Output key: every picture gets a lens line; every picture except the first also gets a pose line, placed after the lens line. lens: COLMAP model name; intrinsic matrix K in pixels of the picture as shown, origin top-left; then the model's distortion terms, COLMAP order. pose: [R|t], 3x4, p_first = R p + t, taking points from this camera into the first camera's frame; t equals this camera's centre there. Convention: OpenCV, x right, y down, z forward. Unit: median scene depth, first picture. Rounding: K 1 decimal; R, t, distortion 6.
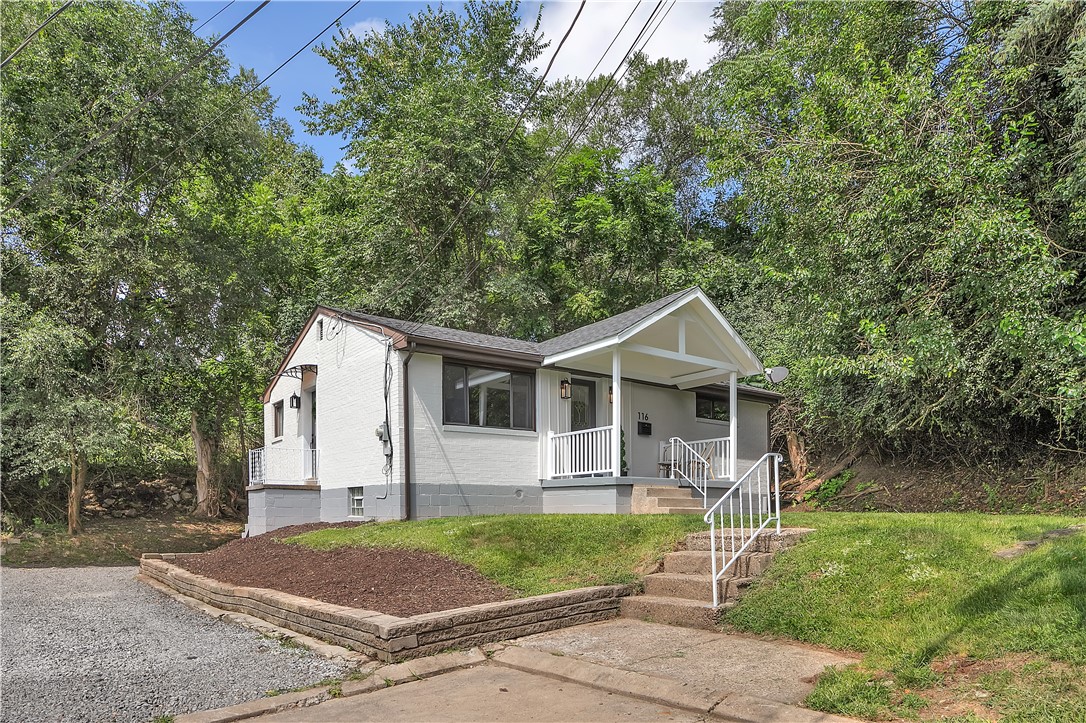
lens RADIAL K [[825.5, 0, 542.9], [0, 825.5, 456.0], [0, 0, 1]] dist [0.000968, -0.005892]
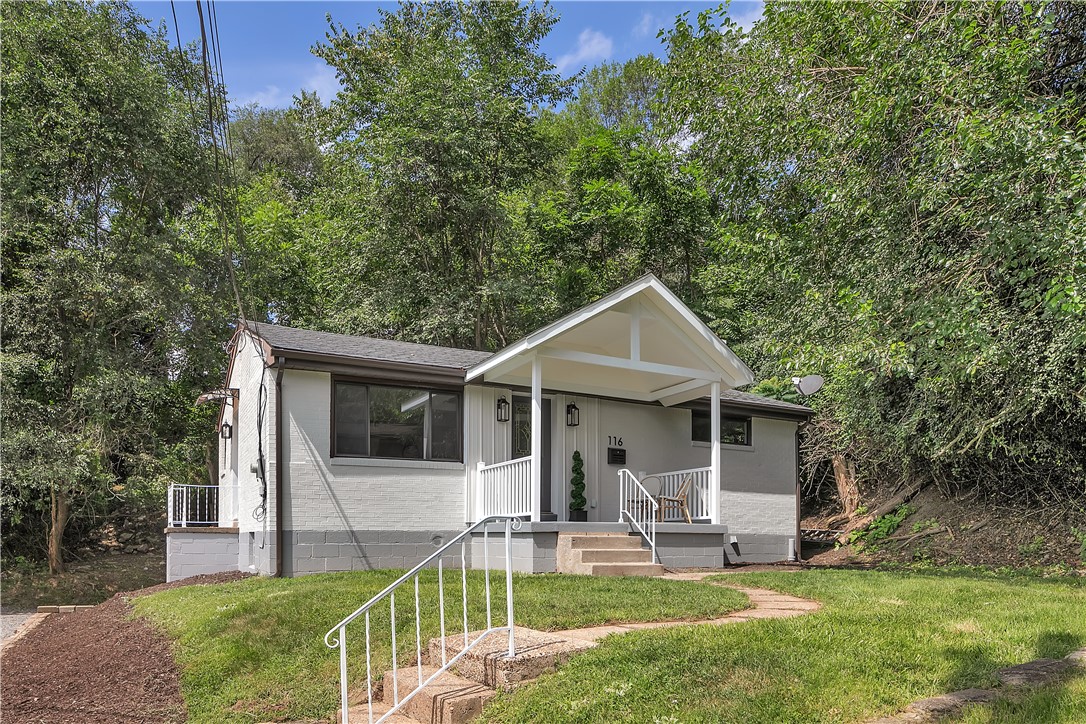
lens RADIAL K [[825.5, 0, 542.9], [0, 825.5, 456.5], [0, 0, 1]] dist [0.000968, -0.005892]
pose [[0.985962, -0.014344, -0.166355, 0.201360], [0.010384, 0.999642, -0.024650, -0.015172], [0.166649, 0.022576, 0.985758, 0.214584]]
